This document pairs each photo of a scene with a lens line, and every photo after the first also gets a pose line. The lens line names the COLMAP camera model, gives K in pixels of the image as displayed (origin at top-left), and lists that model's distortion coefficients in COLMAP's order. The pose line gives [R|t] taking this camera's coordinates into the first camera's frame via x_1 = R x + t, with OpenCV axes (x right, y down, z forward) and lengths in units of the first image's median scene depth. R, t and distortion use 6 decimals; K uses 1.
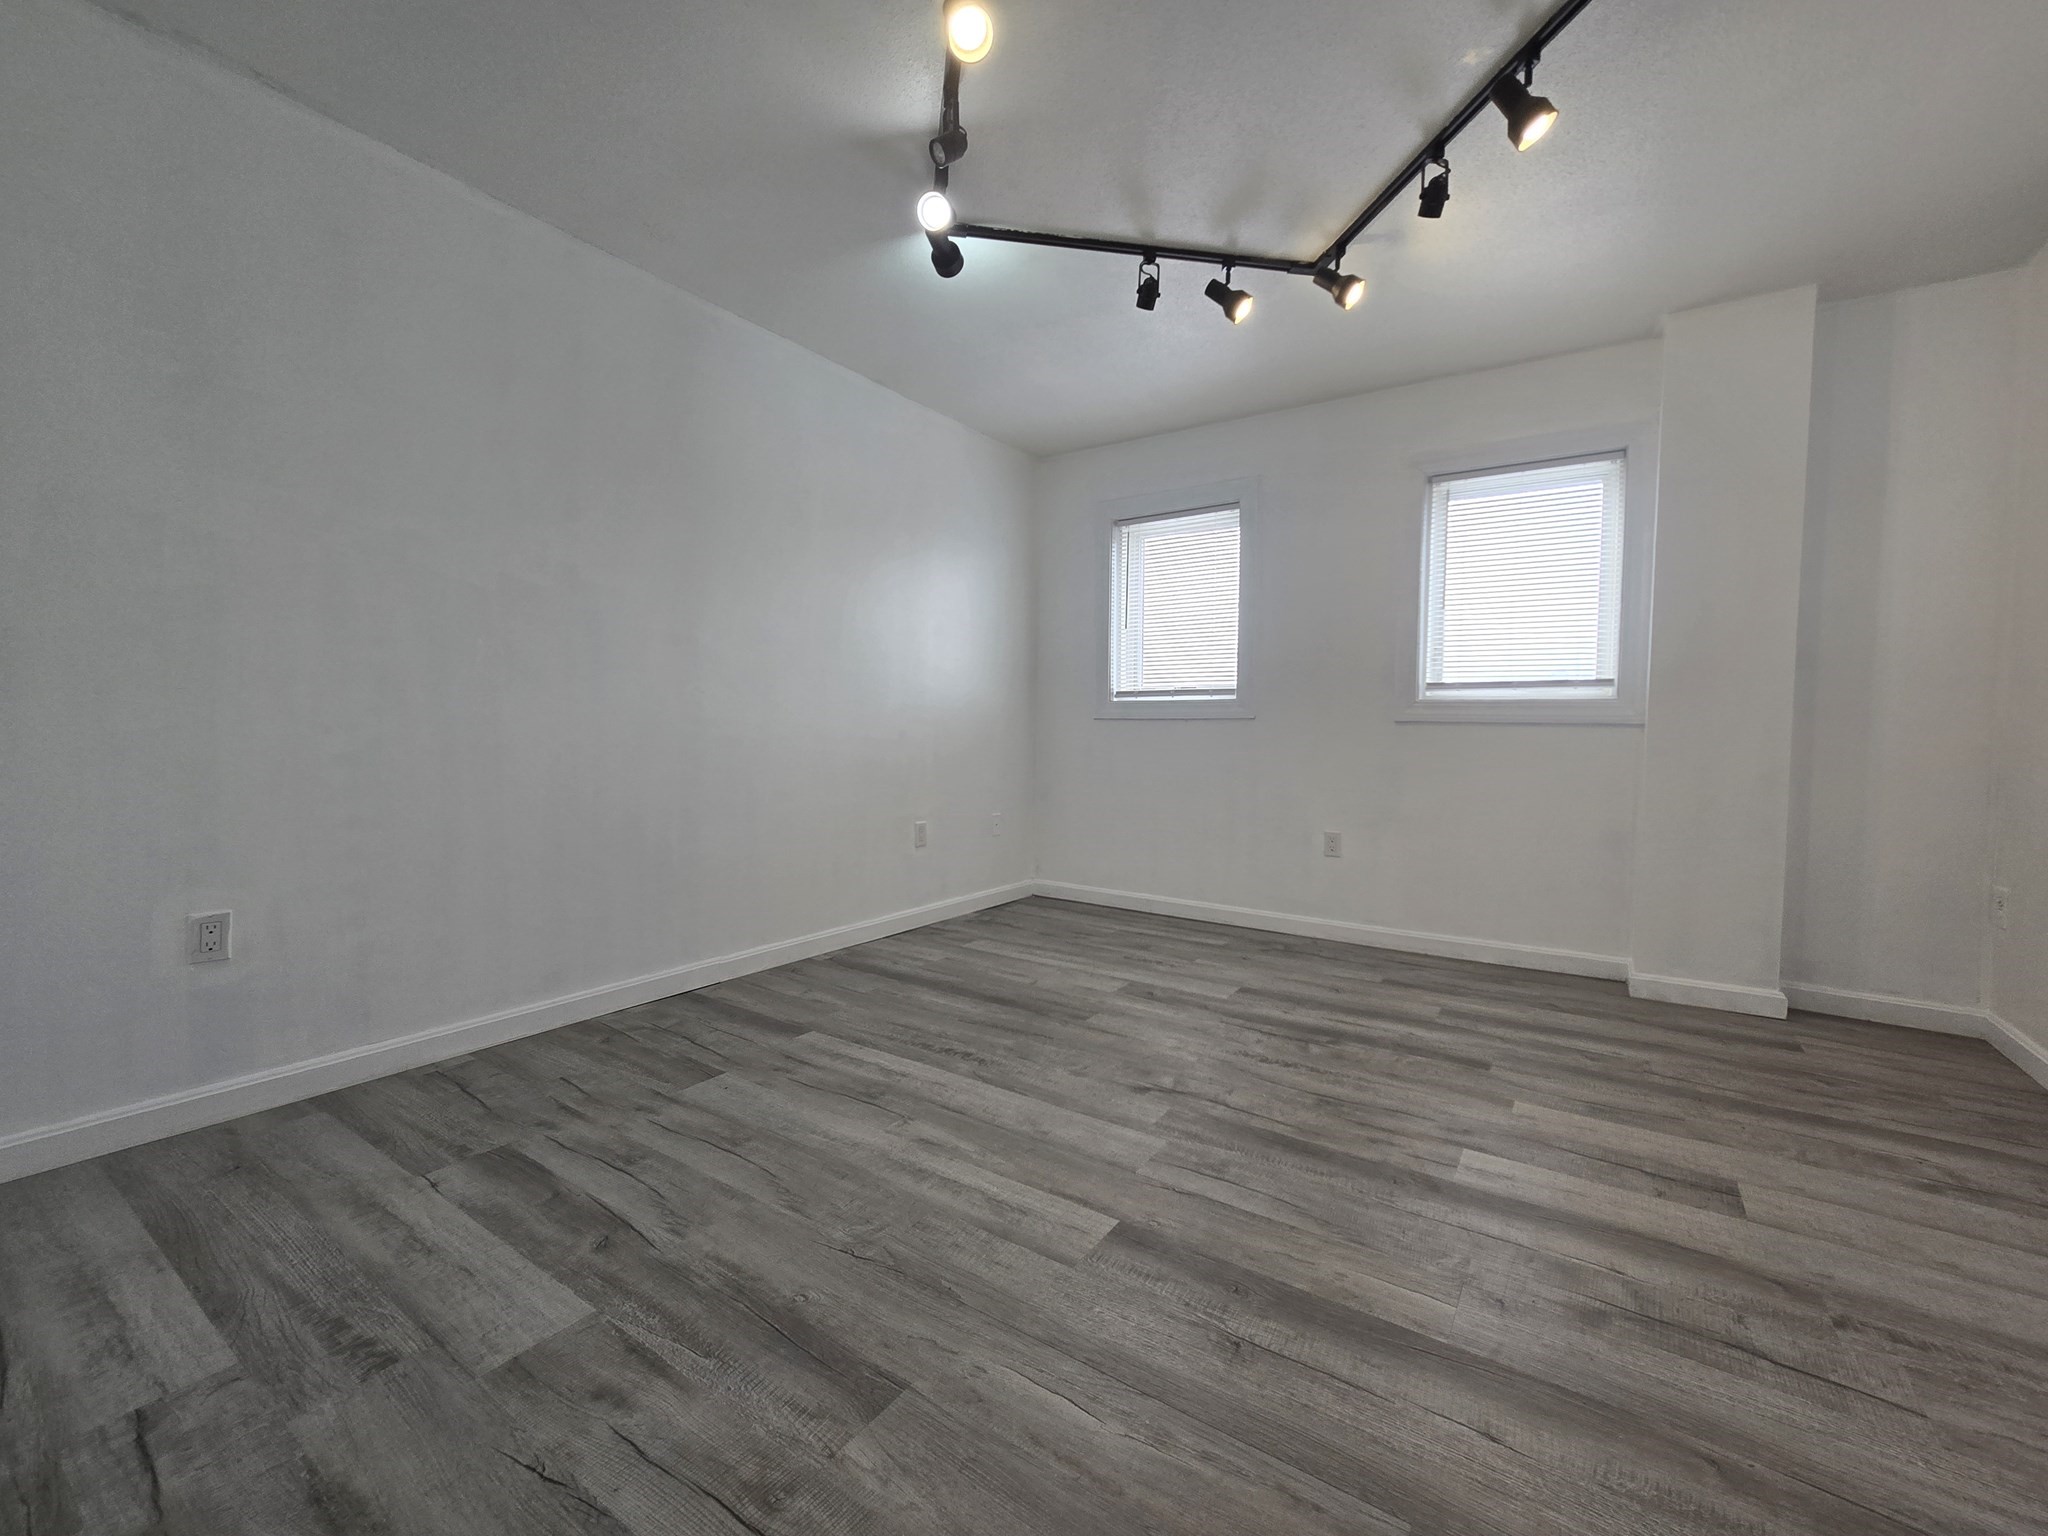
lens RADIAL K [[837.8, 0, 1032.2], [0, 837.8, 757.5], [0, 0, 1]] dist [0.001806, -0.000282]
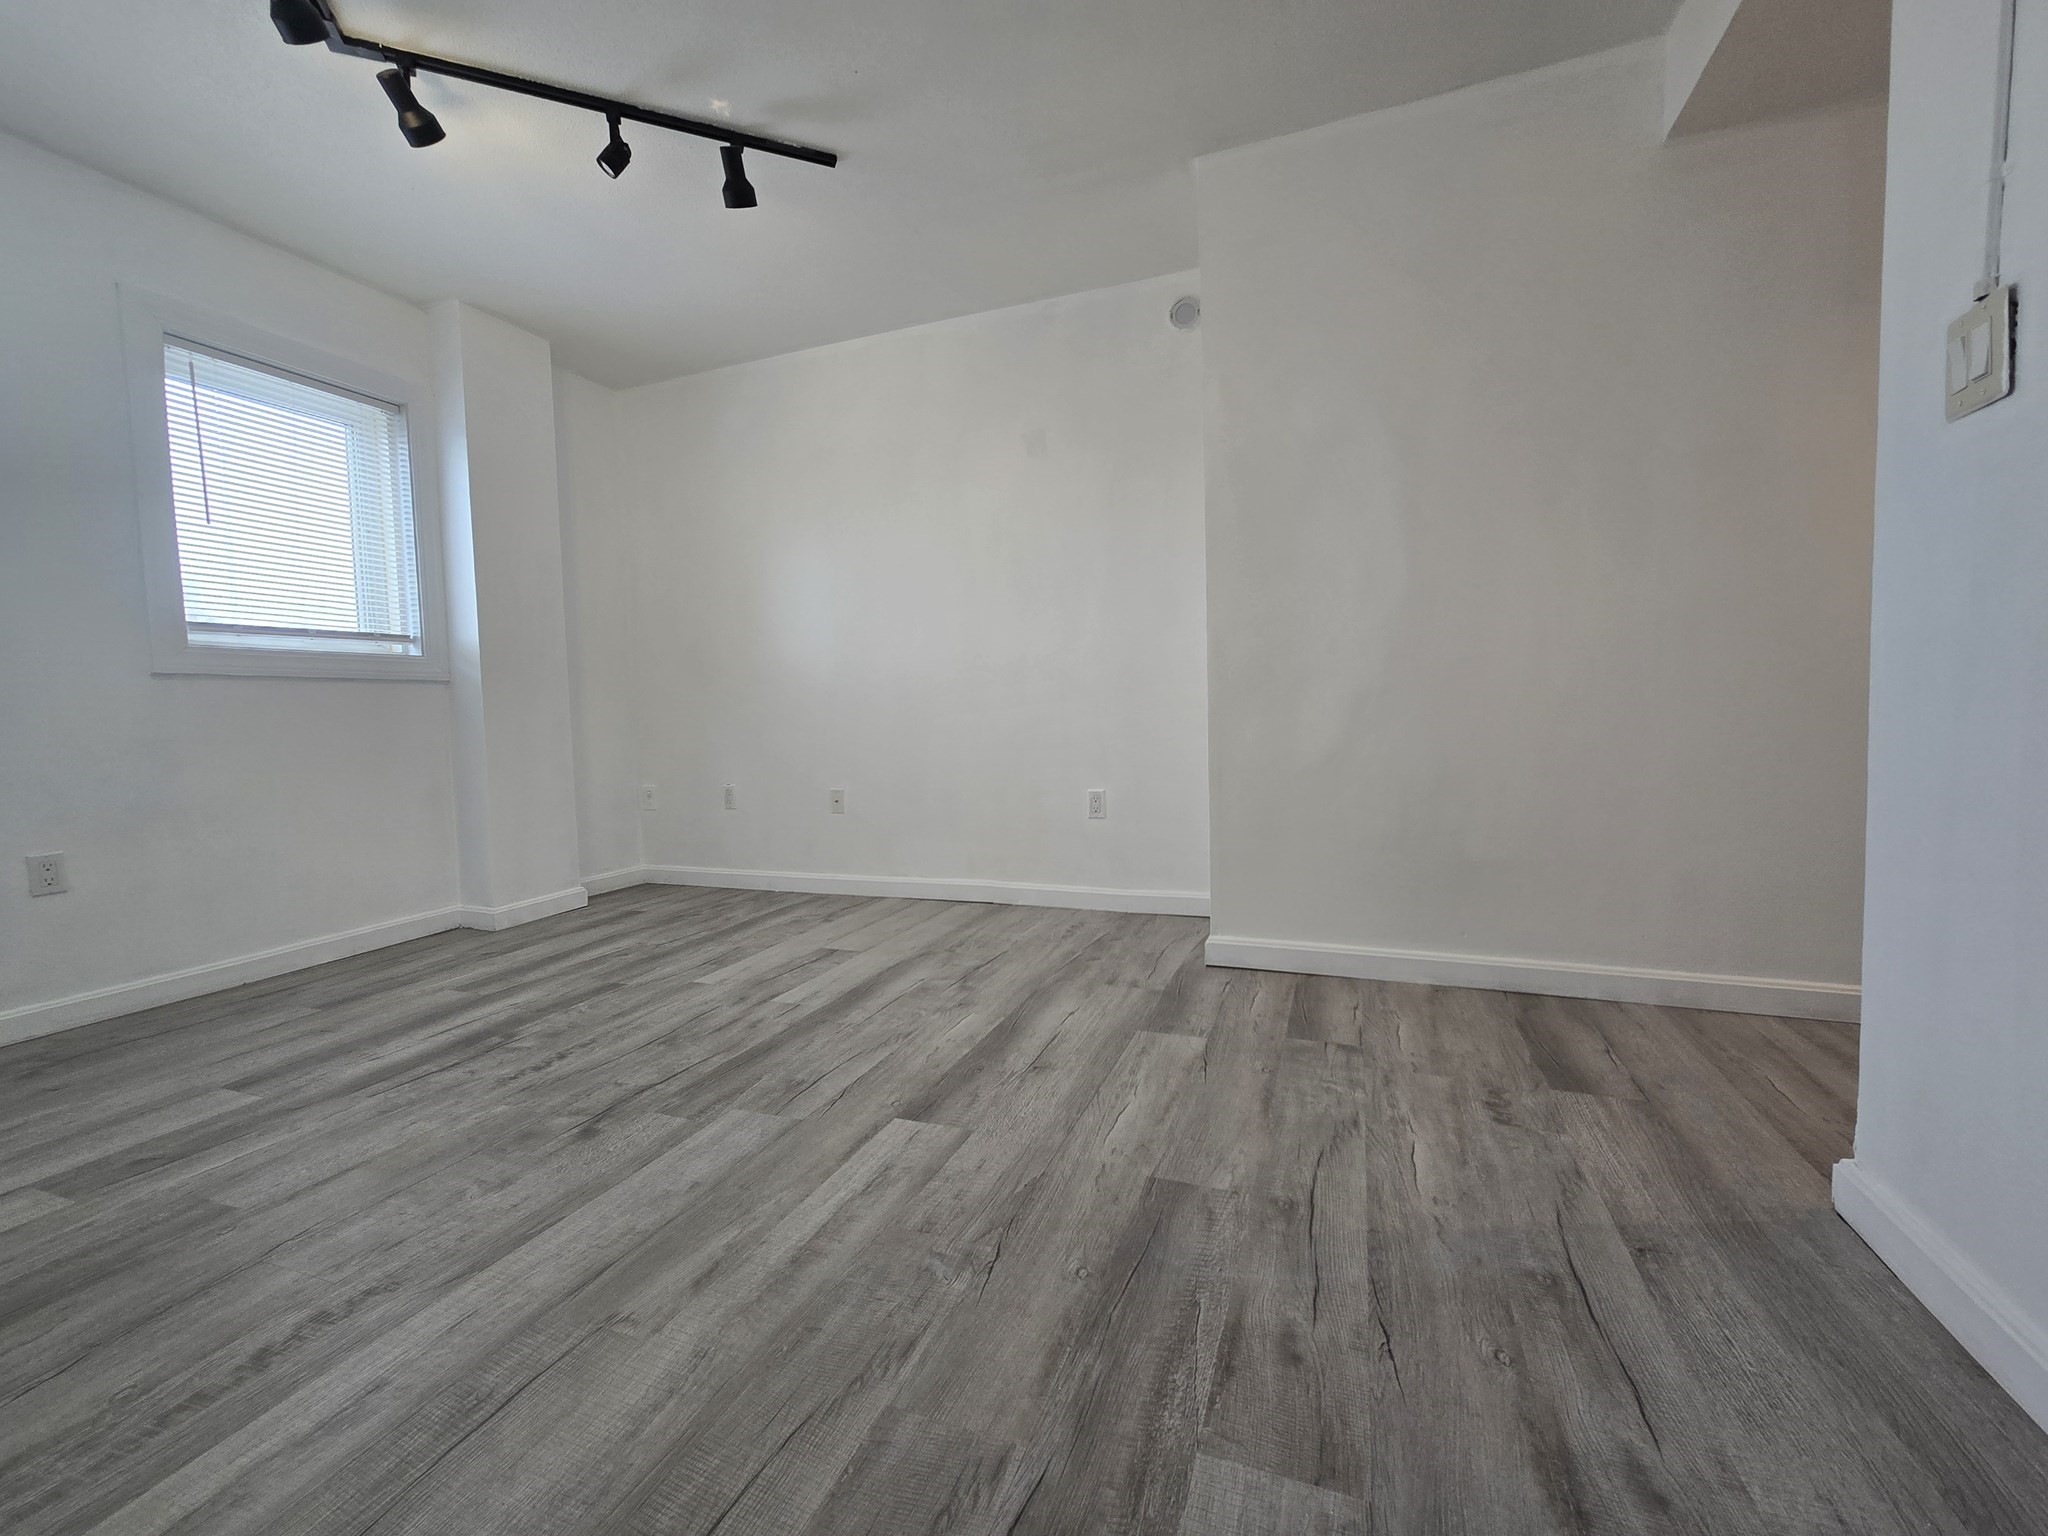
lens RADIAL K [[837.8, 0, 1032.2], [0, 837.8, 757.5], [0, 0, 1]] dist [0.001806, -0.000282]
pose [[-0.217876, -0.064231, 0.973861, -0.765504], [0.059026, 0.995138, 0.078840, 0.025084], [-0.974190, 0.074660, -0.213025, 0.845145]]
